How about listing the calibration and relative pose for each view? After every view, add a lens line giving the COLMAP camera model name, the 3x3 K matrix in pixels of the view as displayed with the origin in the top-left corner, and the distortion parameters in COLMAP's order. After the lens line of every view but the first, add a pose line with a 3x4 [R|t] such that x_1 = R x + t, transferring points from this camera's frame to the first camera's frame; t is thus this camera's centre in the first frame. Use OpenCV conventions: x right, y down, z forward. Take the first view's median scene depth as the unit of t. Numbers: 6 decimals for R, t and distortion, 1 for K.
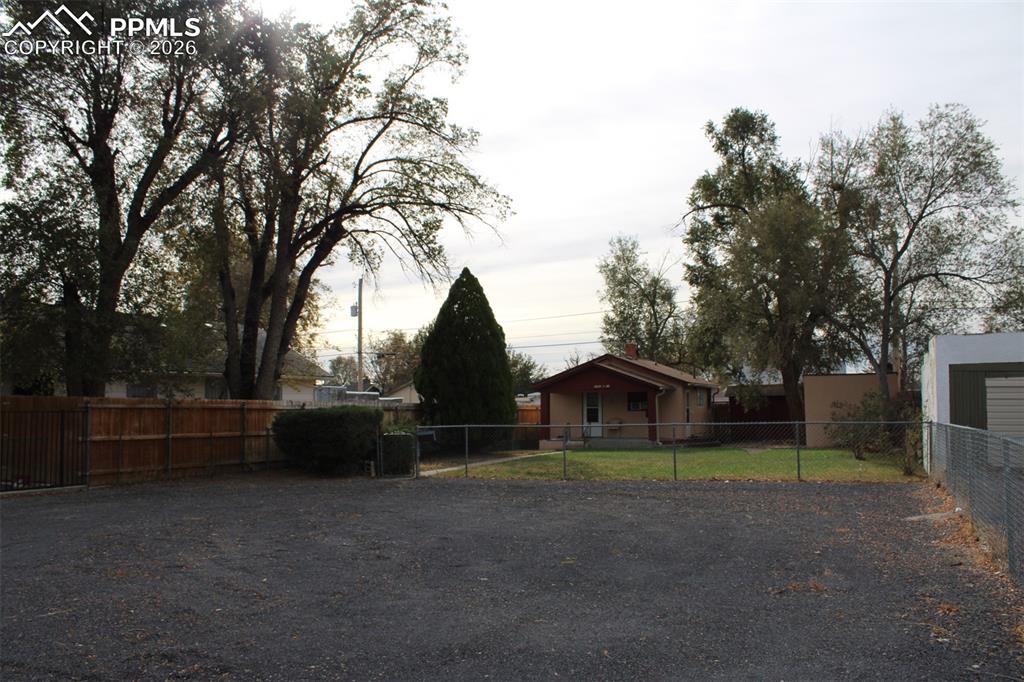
lens RADIAL K [[846.9, 0, 509.8], [0, 846.9, 337.7], [0, 0, 1]] dist [-0.153858, 0.110004]
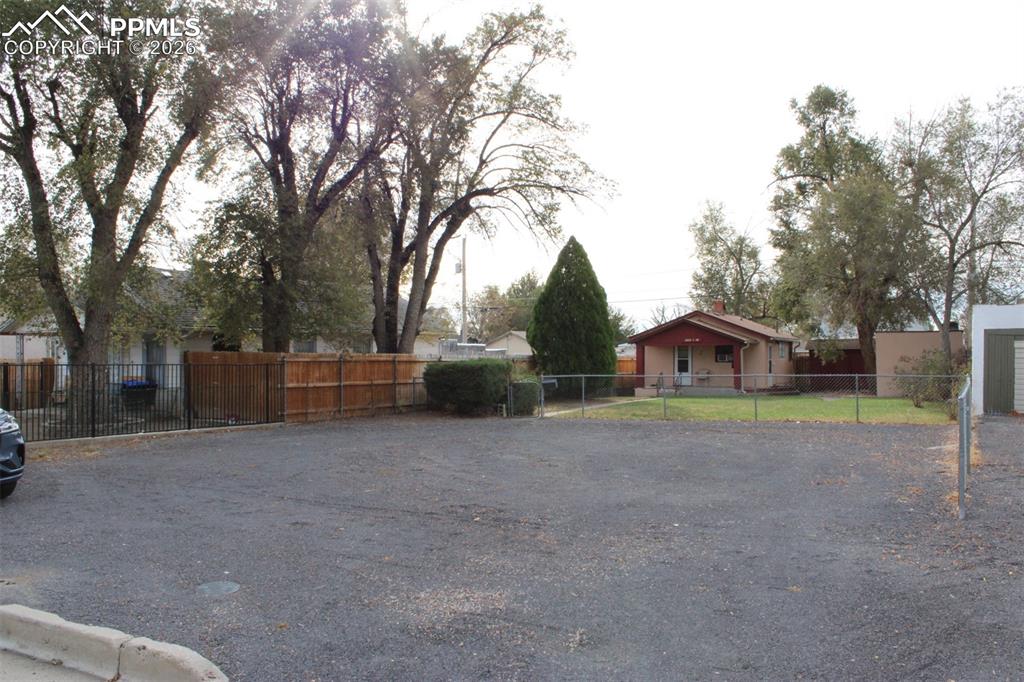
lens RADIAL K [[846.9, 0, 510.4], [0, 846.9, 343.2], [0, 0, 1]] dist [-0.153858, 0.110004]
pose [[0.995263, 0.002749, -0.097181, -0.028181], [0.003810, 0.997729, 0.067246, -0.018347], [0.097145, -0.067297, 0.992992, -0.162644]]
